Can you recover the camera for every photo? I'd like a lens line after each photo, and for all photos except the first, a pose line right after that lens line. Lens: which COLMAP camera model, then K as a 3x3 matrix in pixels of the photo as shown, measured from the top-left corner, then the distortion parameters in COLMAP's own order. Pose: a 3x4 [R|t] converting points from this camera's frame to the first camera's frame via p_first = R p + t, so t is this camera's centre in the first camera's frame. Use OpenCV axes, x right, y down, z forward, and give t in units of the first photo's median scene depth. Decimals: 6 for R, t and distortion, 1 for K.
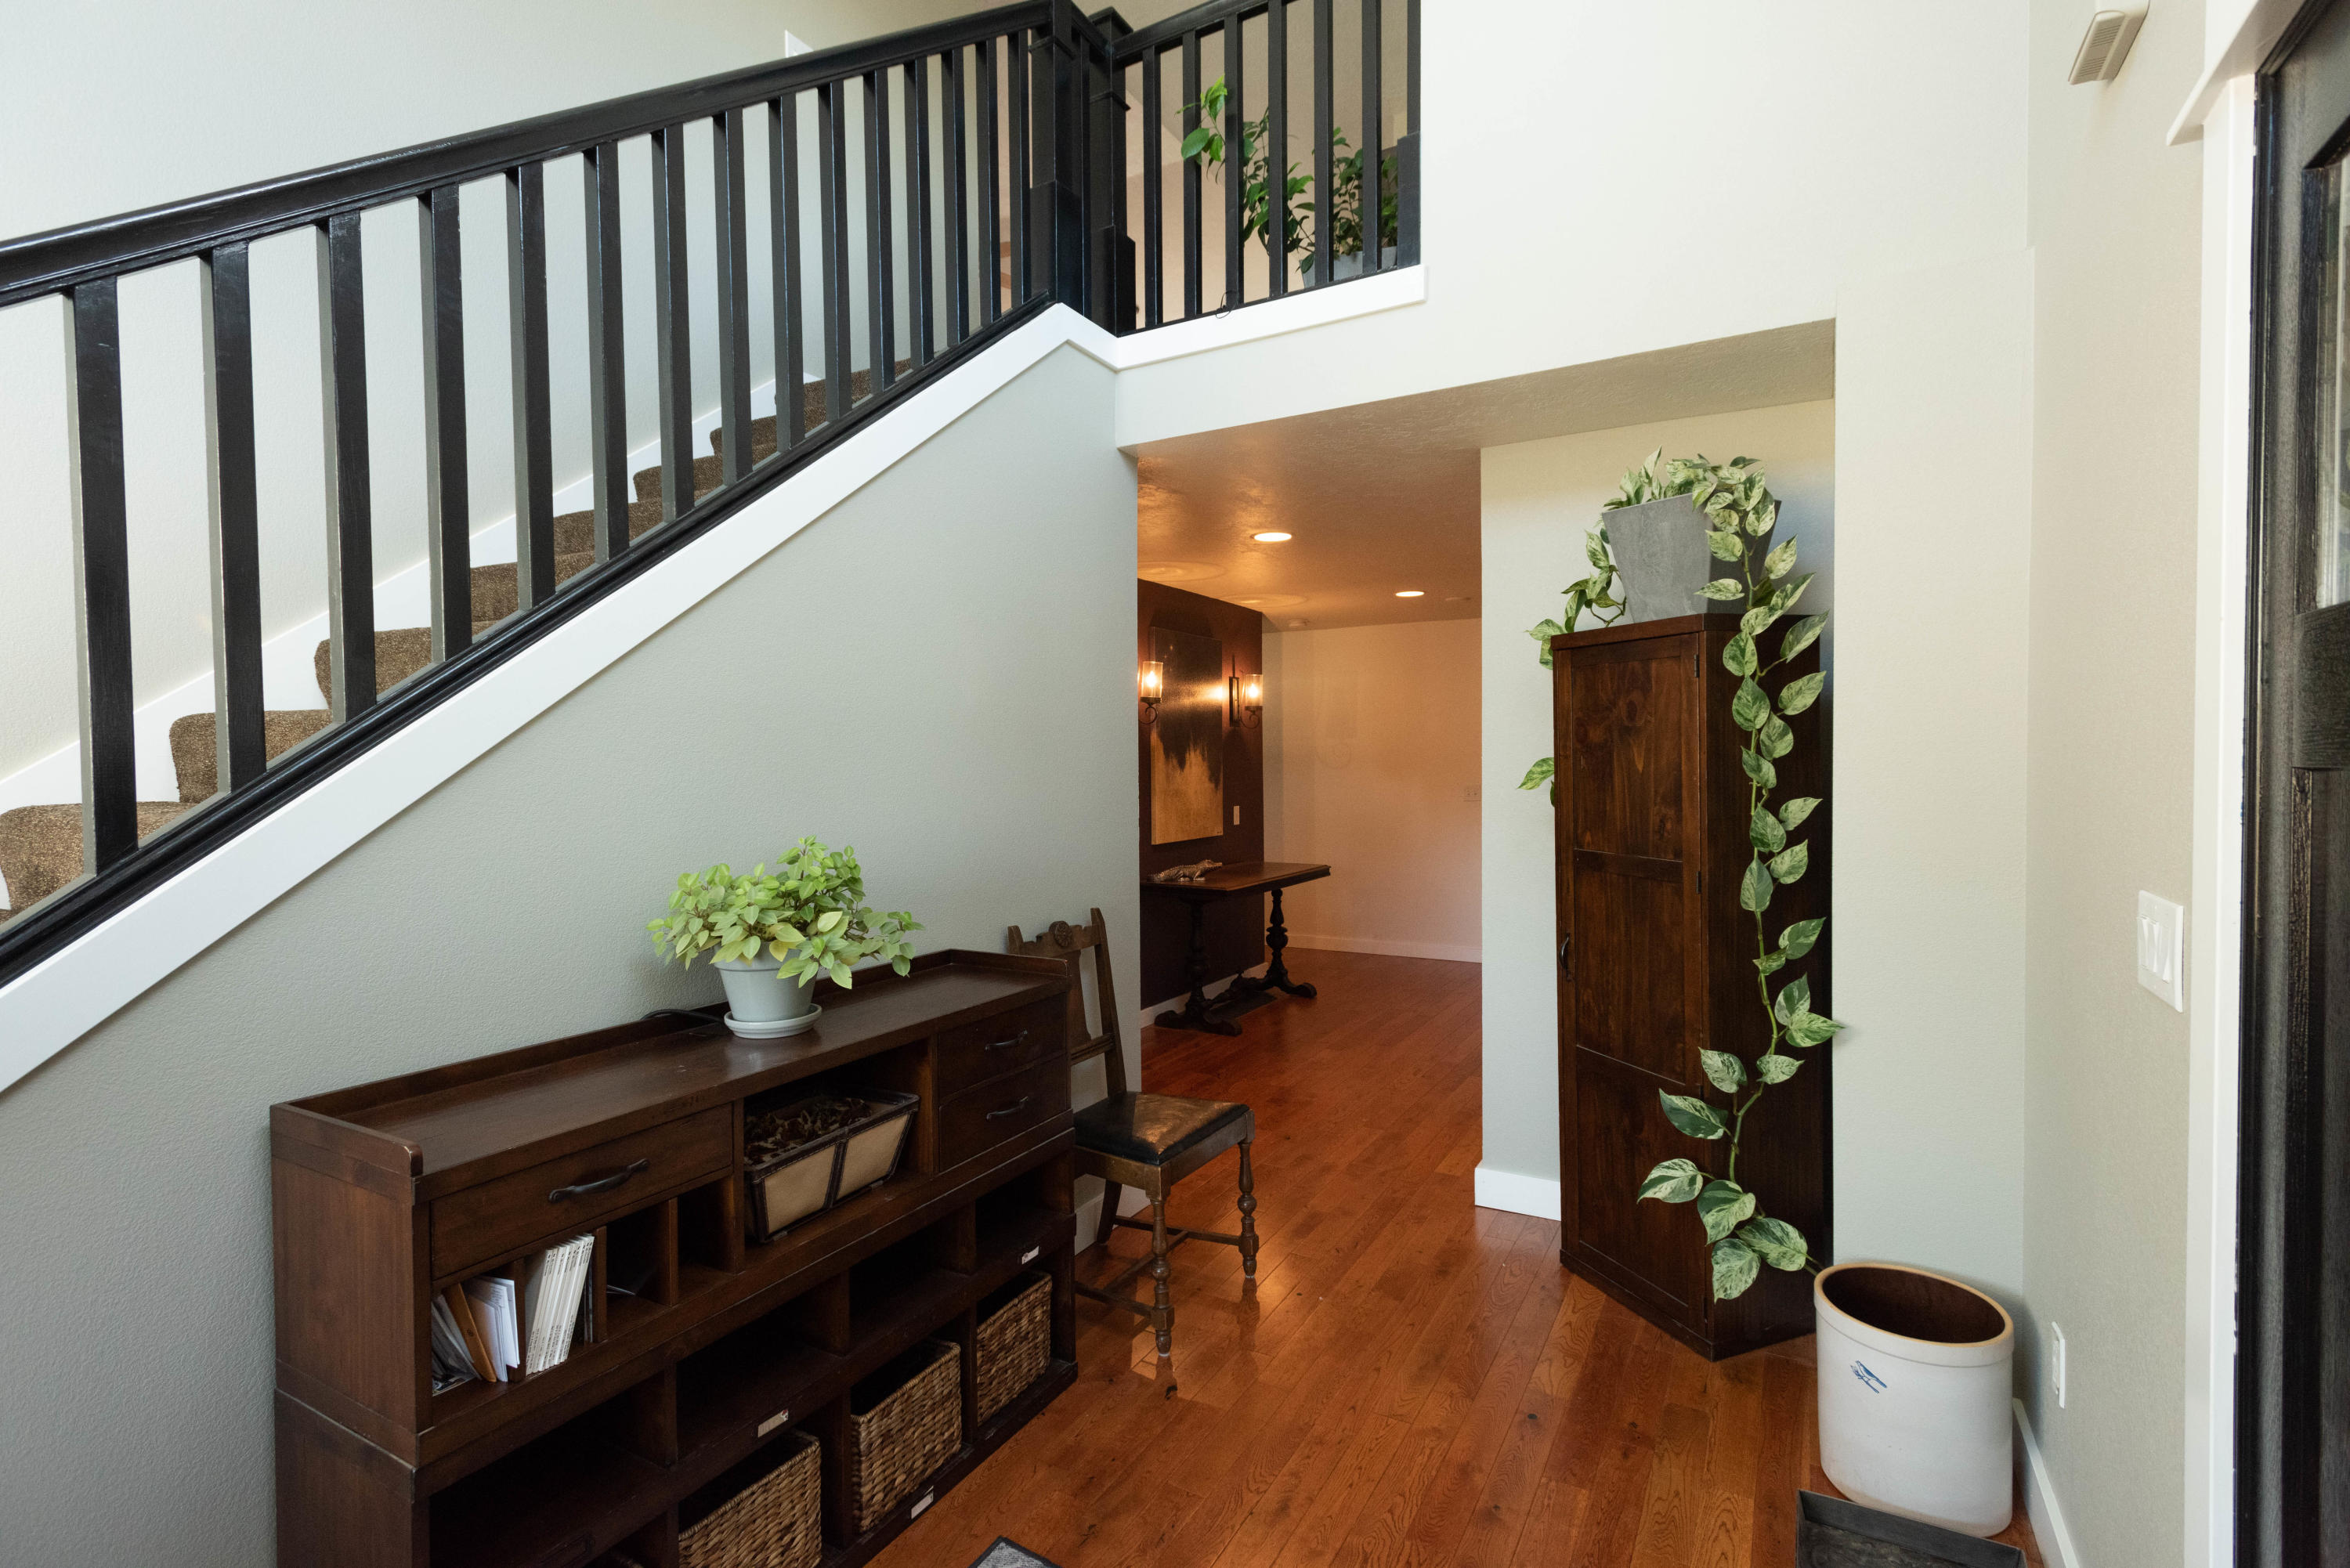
lens RADIAL K [[1080.8, 0, 1177.4], [0, 1080.8, 784.5], [0, 0, 1]] dist [0.018767, -0.007836]
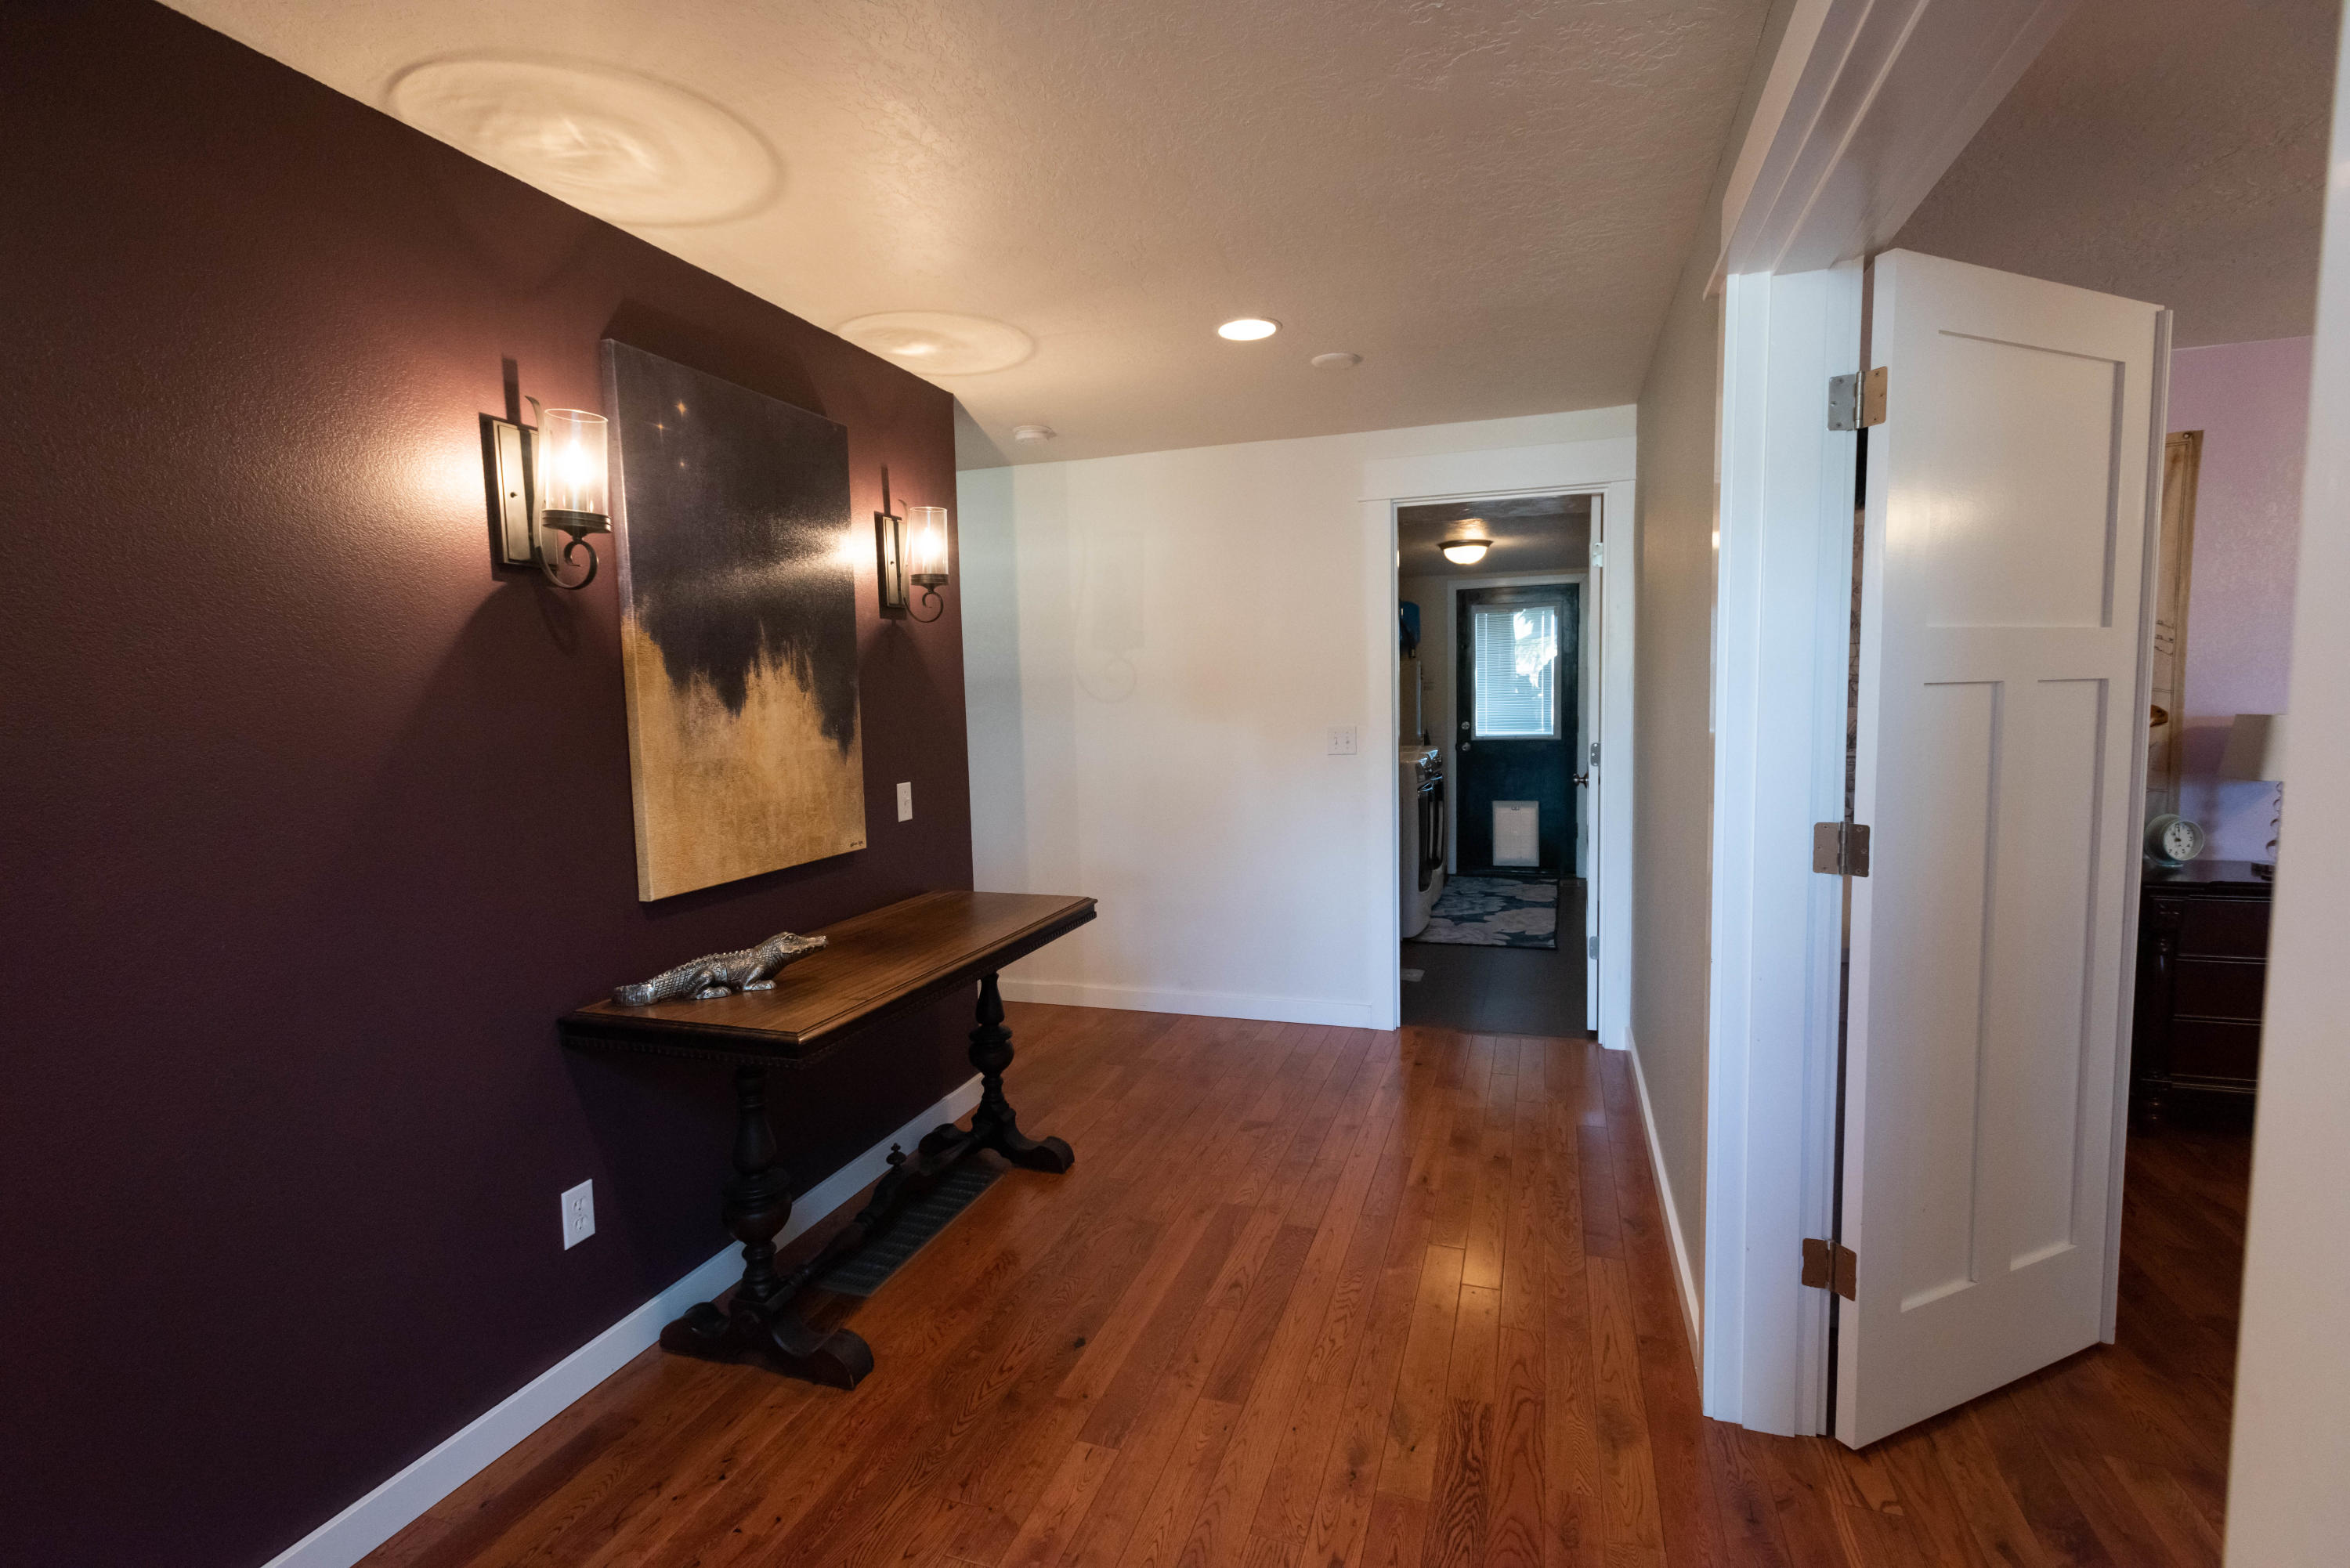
lens RADIAL K [[1080.8, 0, 1177.4], [0, 1080.8, 784.5], [0, 0, 1]] dist [0.018767, -0.007836]
pose [[0.981107, -0.031845, 0.190829, 0.085433], [0.020138, 0.997812, 0.062977, -0.007740], [-0.192417, -0.057944, 0.979601, 0.512878]]
